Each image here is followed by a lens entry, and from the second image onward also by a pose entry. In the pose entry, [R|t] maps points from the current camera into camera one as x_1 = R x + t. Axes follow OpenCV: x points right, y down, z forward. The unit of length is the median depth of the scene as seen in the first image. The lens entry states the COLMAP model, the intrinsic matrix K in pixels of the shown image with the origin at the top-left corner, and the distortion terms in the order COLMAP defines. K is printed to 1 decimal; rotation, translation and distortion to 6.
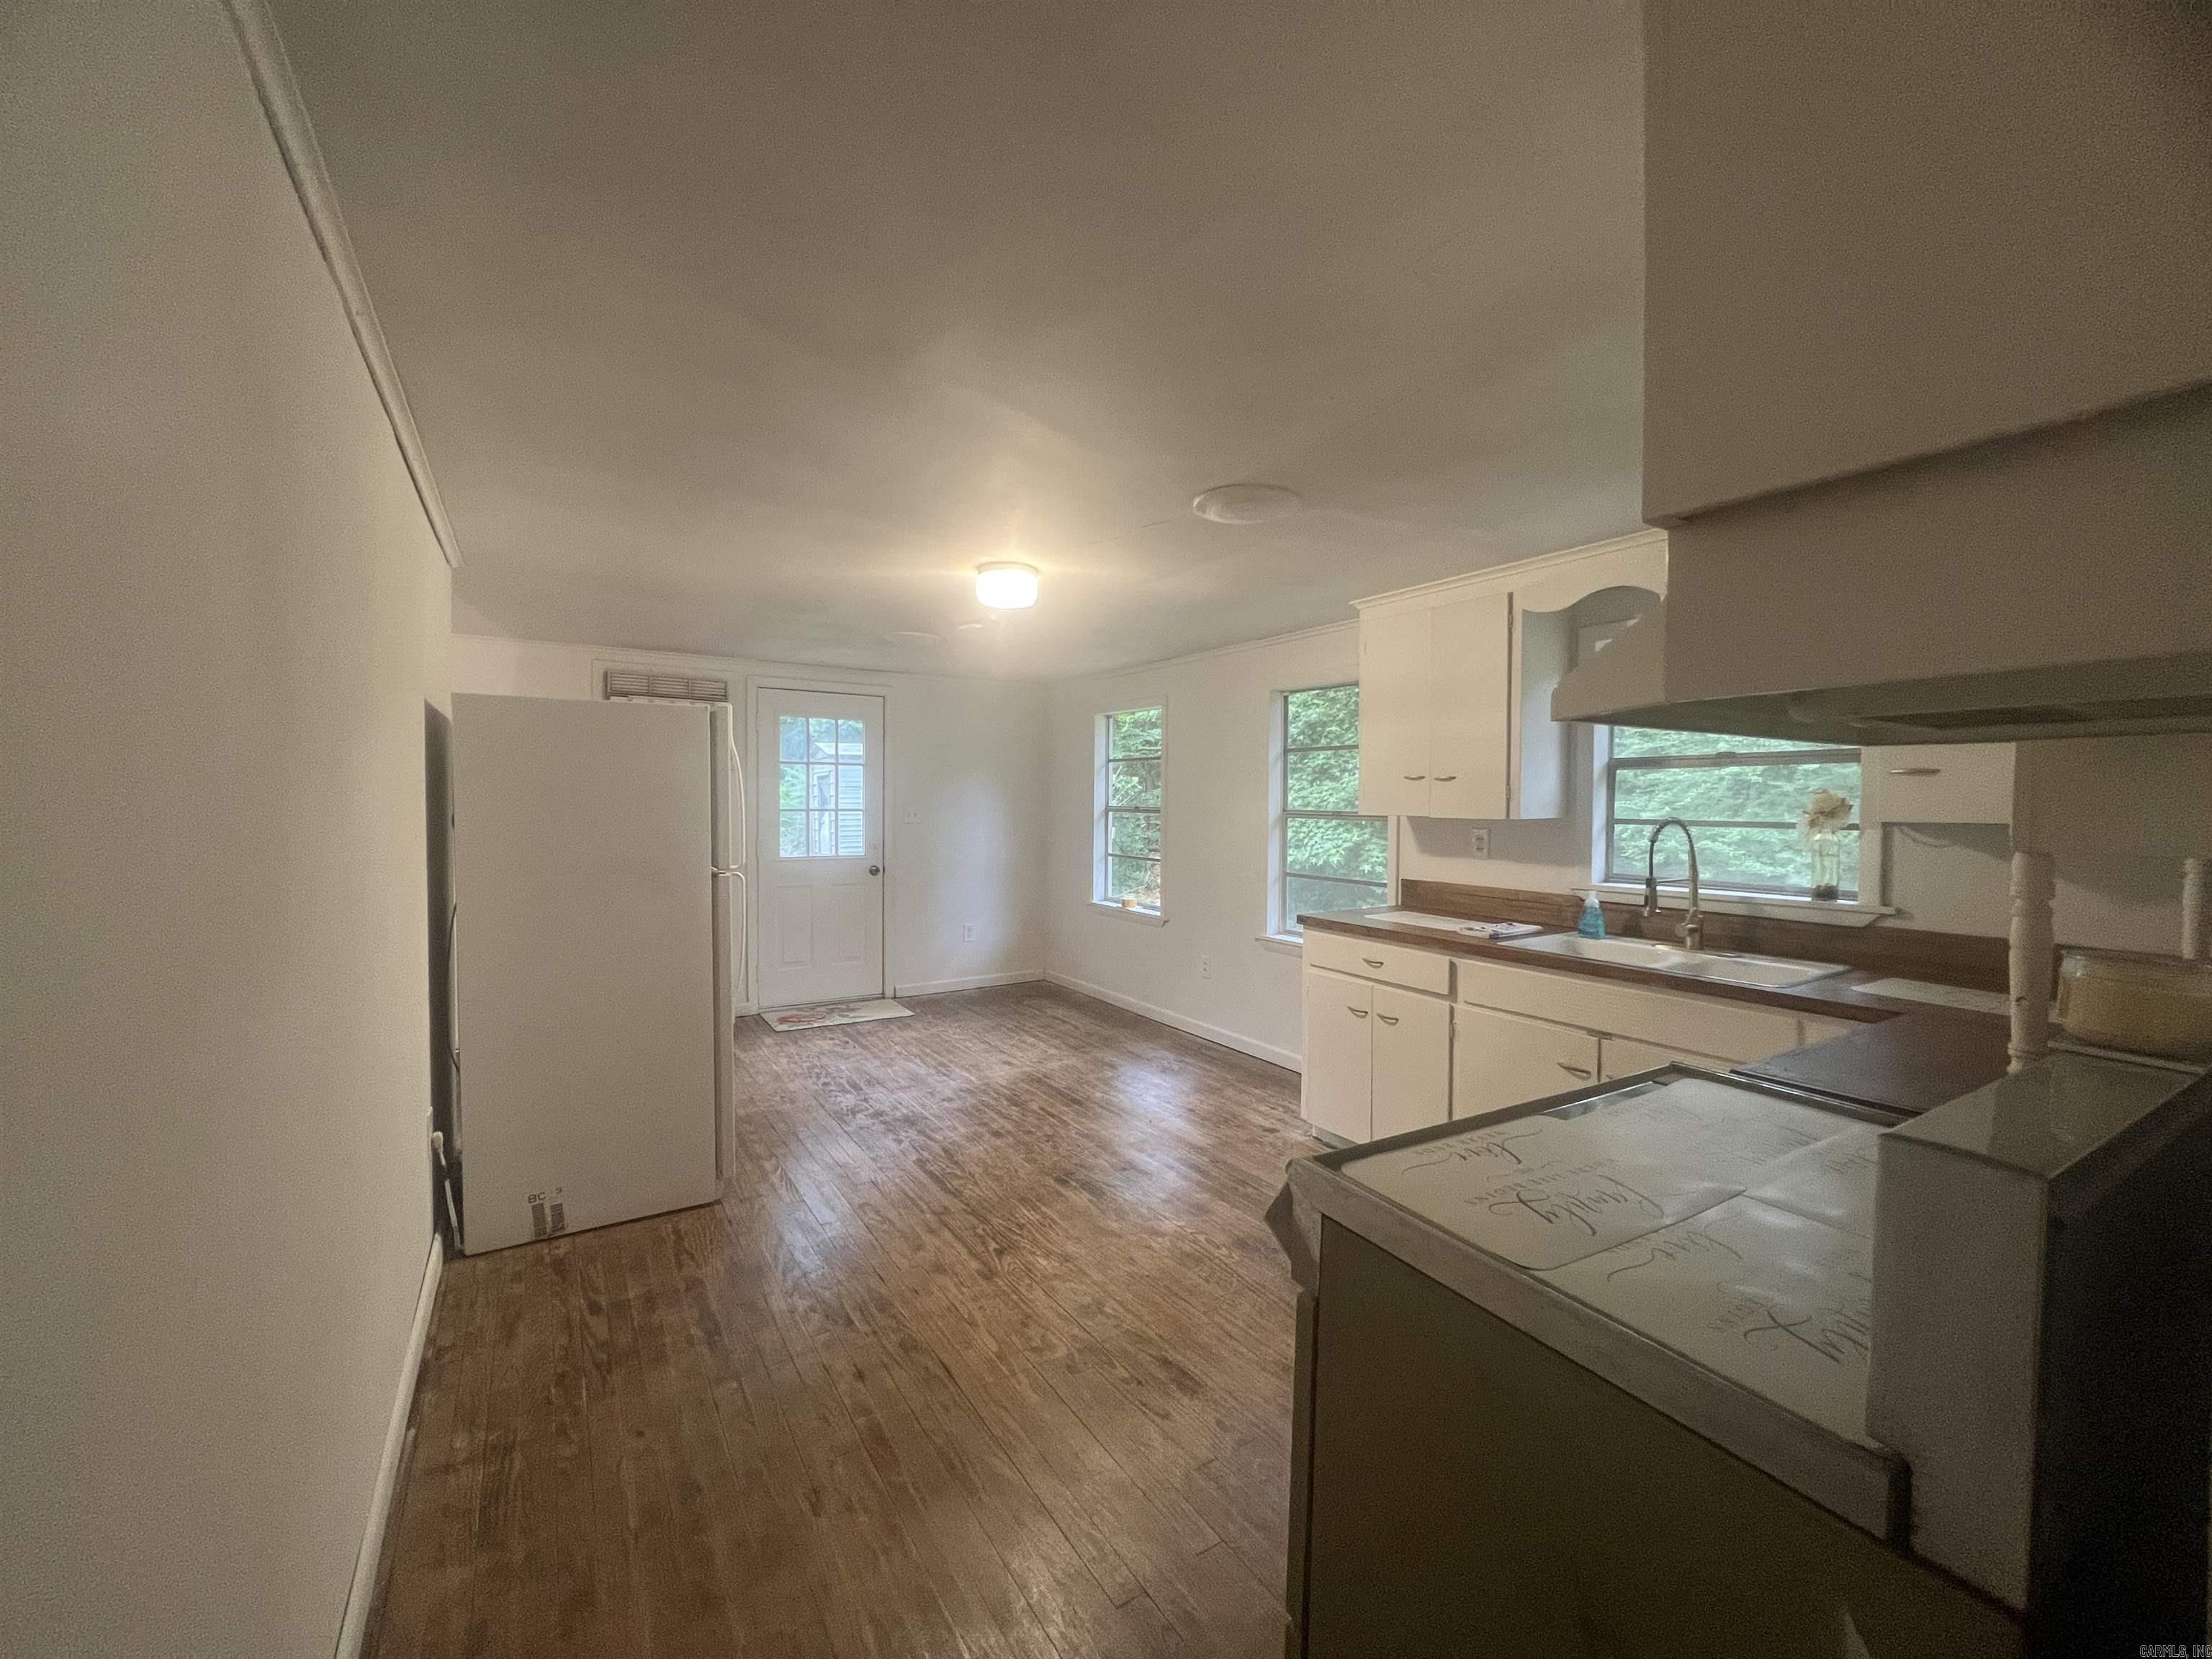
lens RADIAL K [[893.5, 0, 1106.0], [0, 893.5, 829.5], [0, 0, 1]] dist [-0.002984, 0.000216]
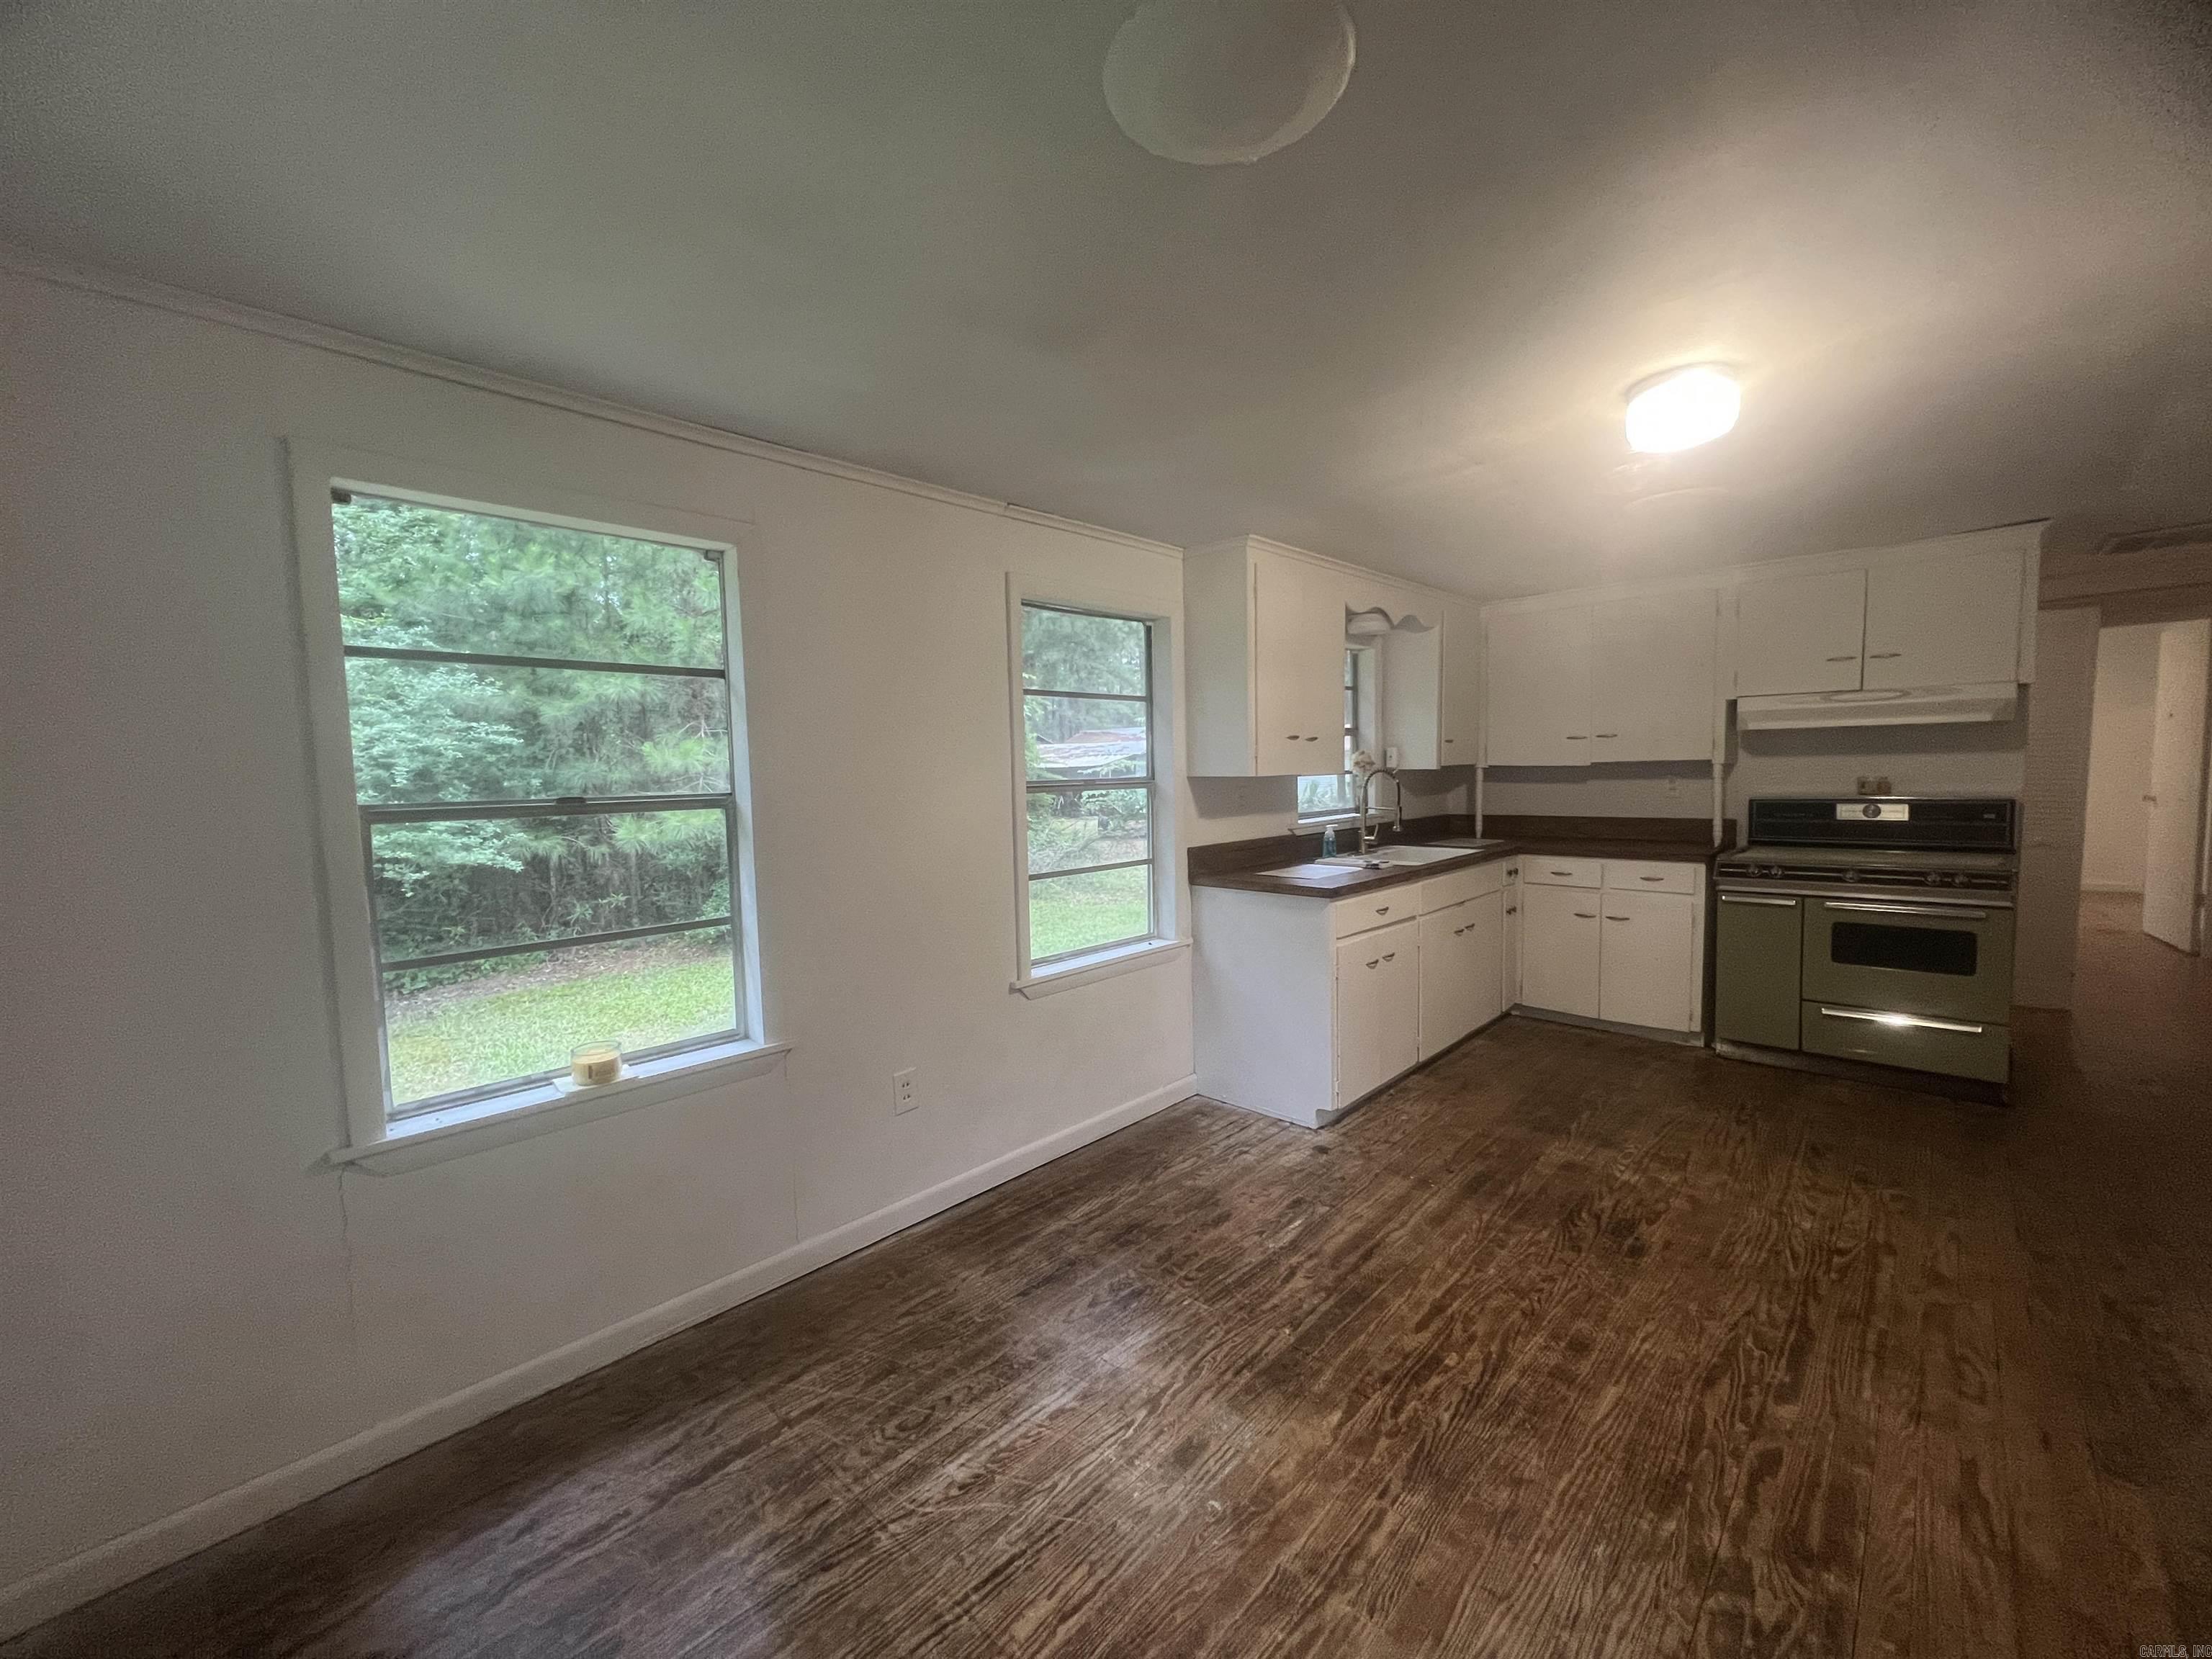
lens RADIAL K [[893.5, 0, 1106.0], [0, 893.5, 829.5], [0, 0, 1]] dist [-0.002984, 0.000216]
pose [[-0.244259, -0.067630, 0.967349, -0.673109], [0.055573, 0.994949, 0.083592, -0.055620], [-0.968116, 0.074177, -0.239267, 1.648102]]
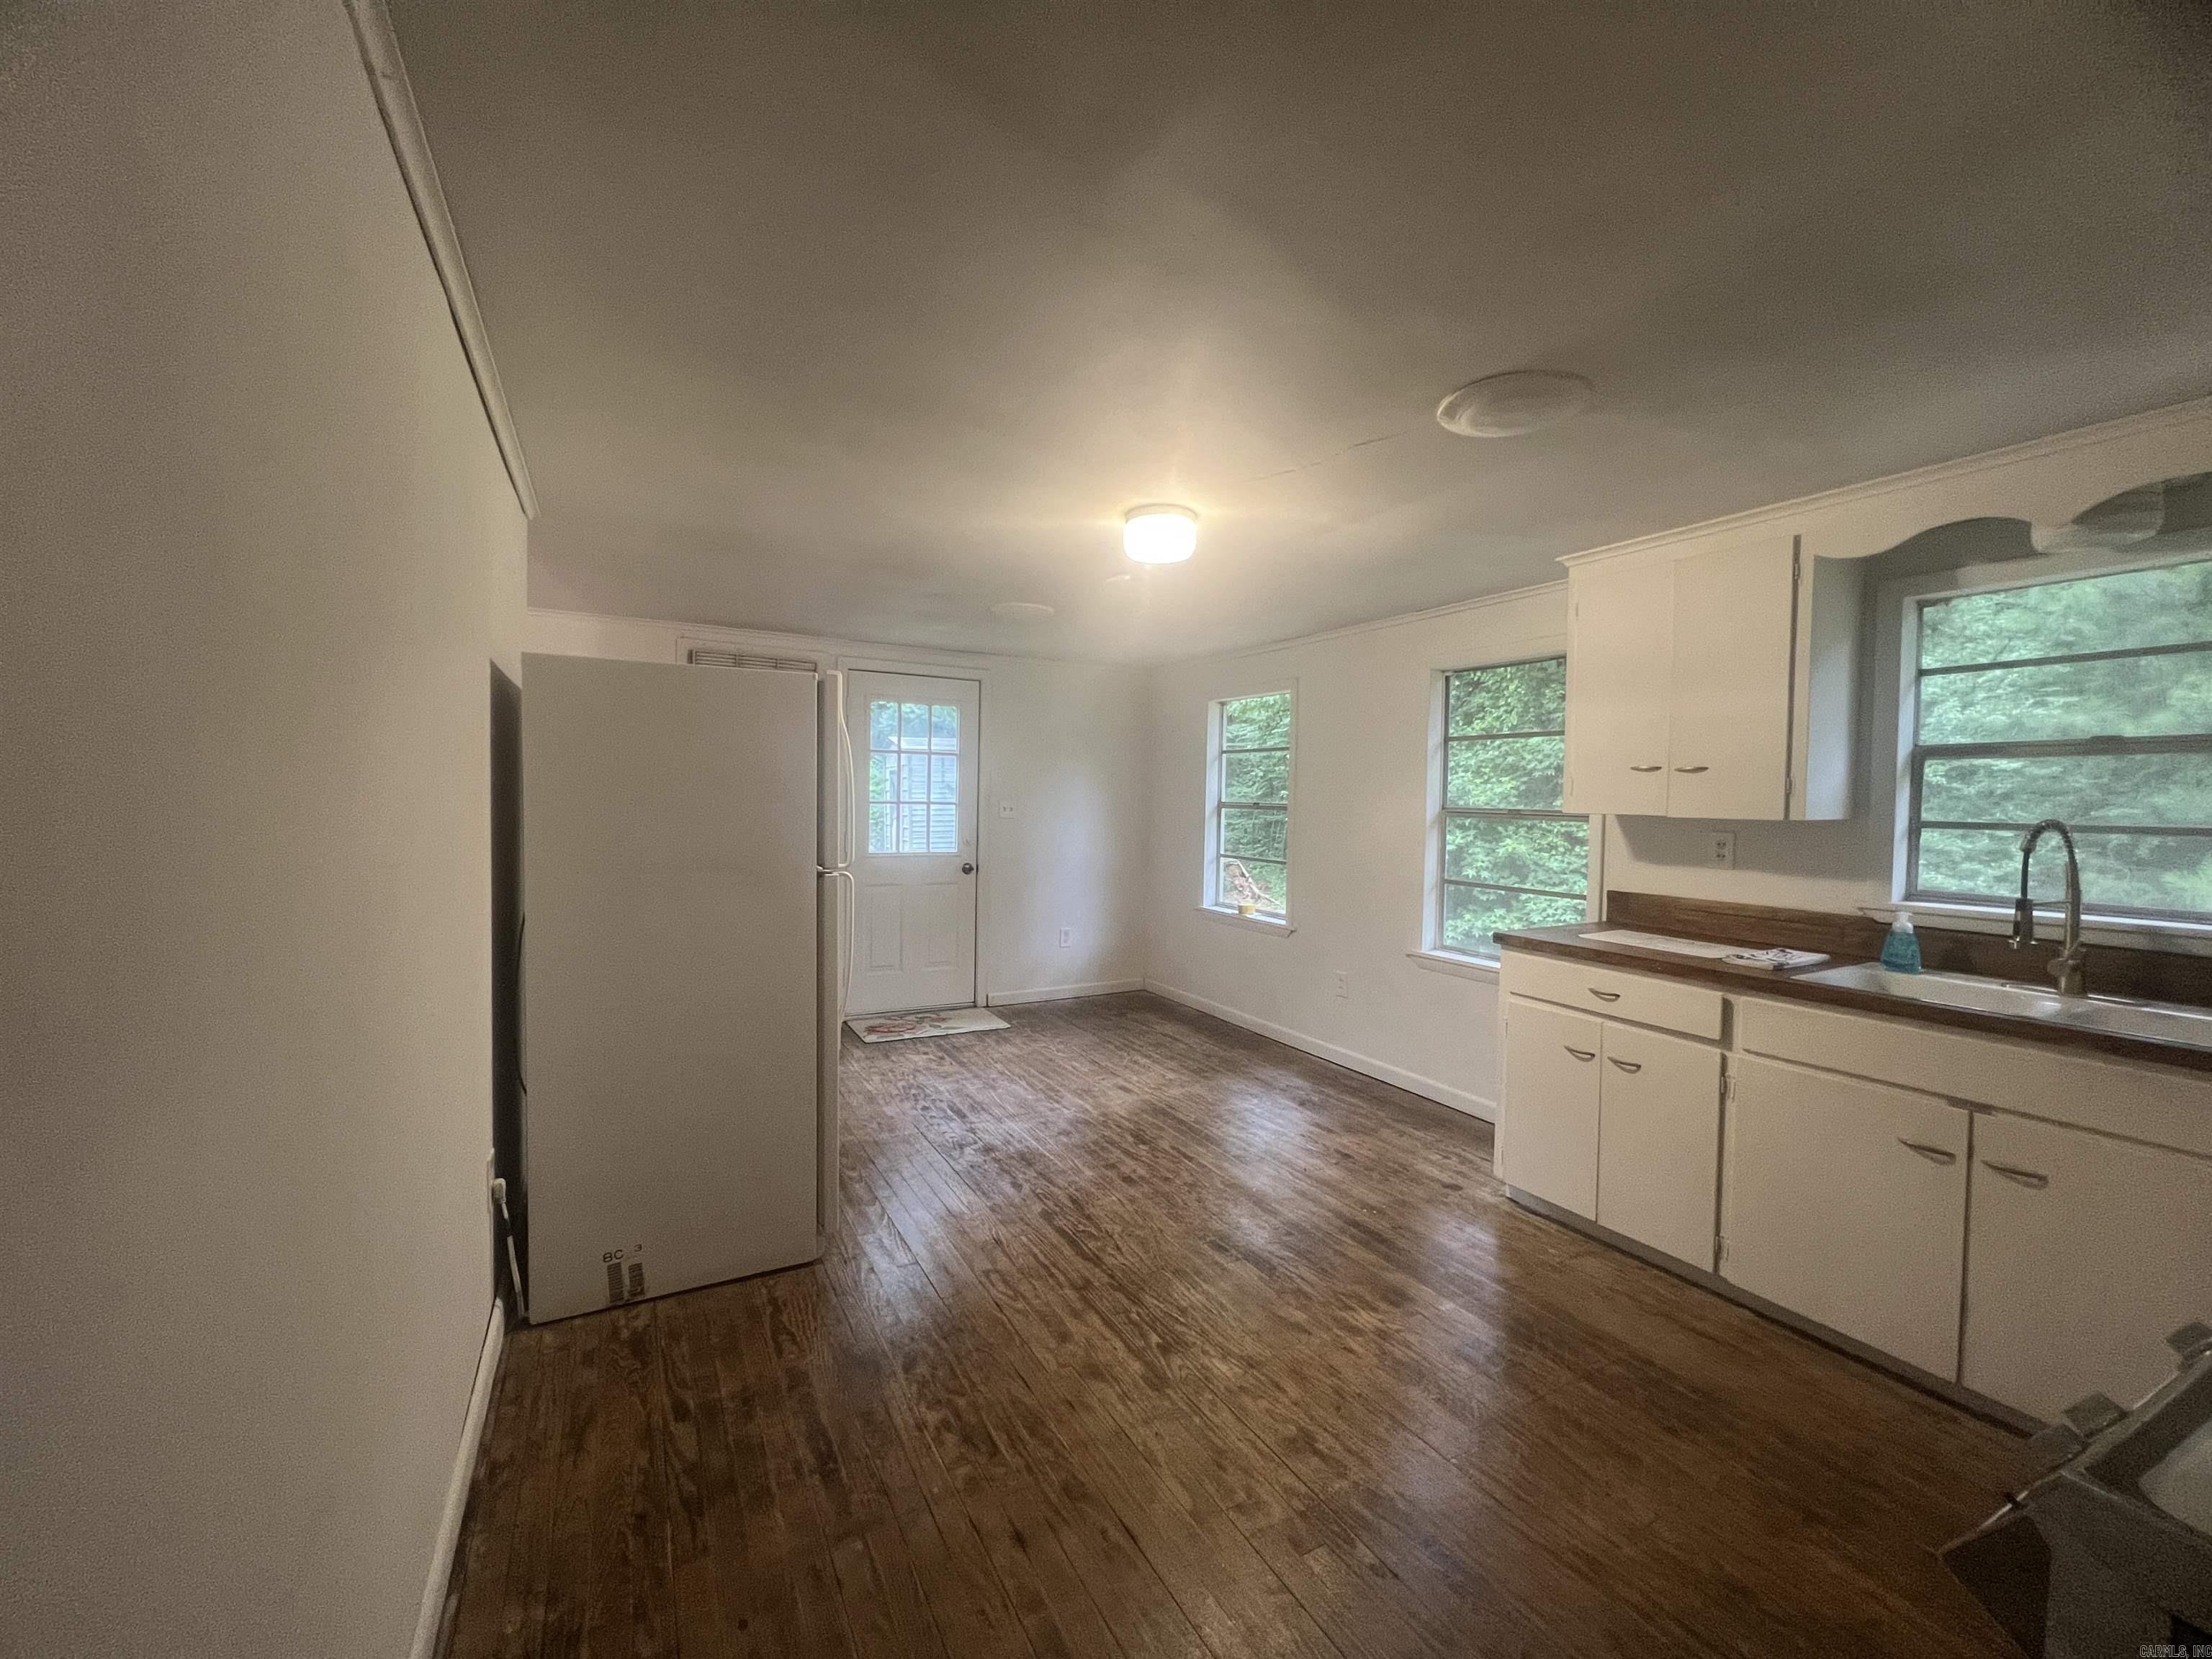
lens RADIAL K [[893.5, 0, 1106.0], [0, 893.5, 829.5], [0, 0, 1]] dist [-0.002984, 0.000216]
pose [[0.997753, 0.012789, -0.065769, -0.108078], [-0.012680, 0.999917, 0.002080, 0.002825], [0.065790, -0.001242, 0.997833, 0.167084]]
